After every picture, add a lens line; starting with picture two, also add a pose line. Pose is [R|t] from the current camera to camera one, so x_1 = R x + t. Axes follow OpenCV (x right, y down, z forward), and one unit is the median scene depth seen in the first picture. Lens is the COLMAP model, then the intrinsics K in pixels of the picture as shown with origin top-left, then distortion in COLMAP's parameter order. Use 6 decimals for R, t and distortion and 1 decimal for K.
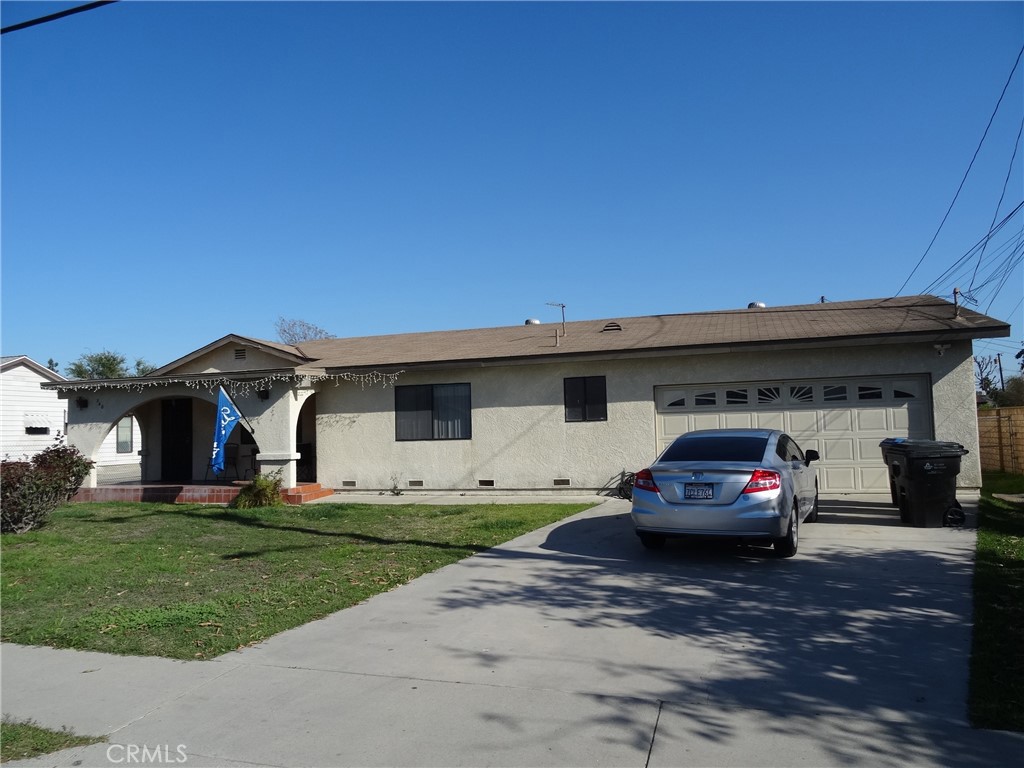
lens RADIAL K [[738.8, 0, 512.1], [0, 738.8, 385.8], [0, 0, 1]] dist [0.005992, -0.002949]
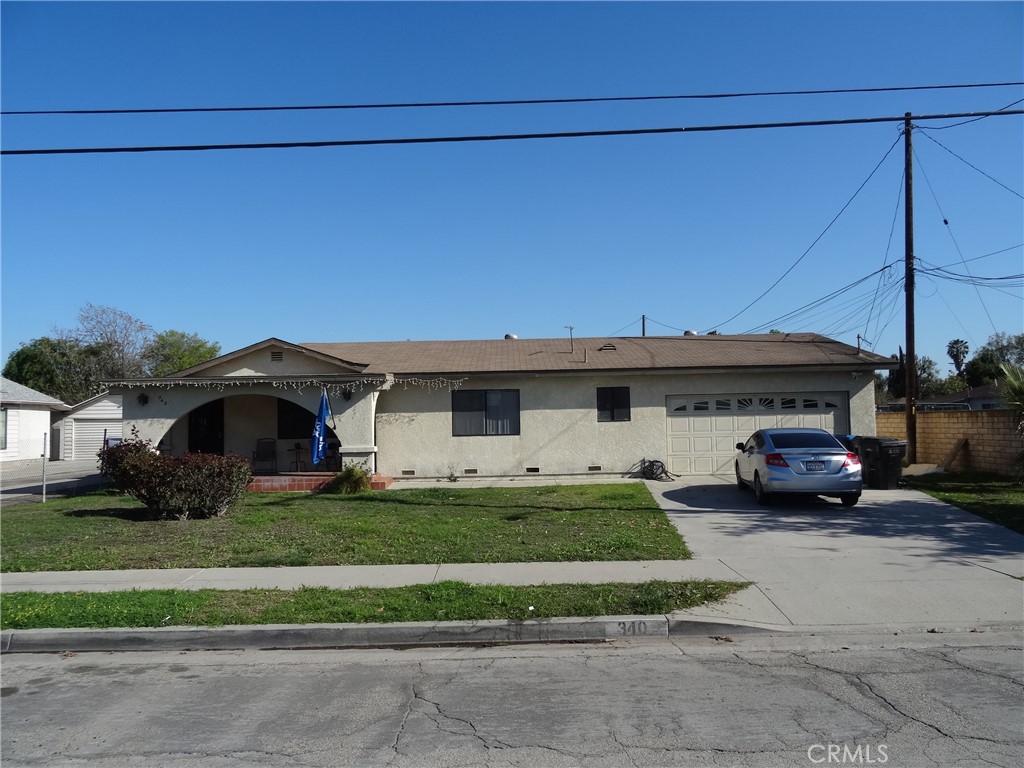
lens RADIAL K [[738.8, 0, 511.9], [0, 738.8, 382.5], [0, 0, 1]] dist [0.005992, -0.002949]
pose [[0.950044, 0.025110, 0.311105, -0.460353], [-0.024437, 0.999683, -0.006062, -0.007883], [-0.311159, -0.001844, 0.950356, -0.174664]]
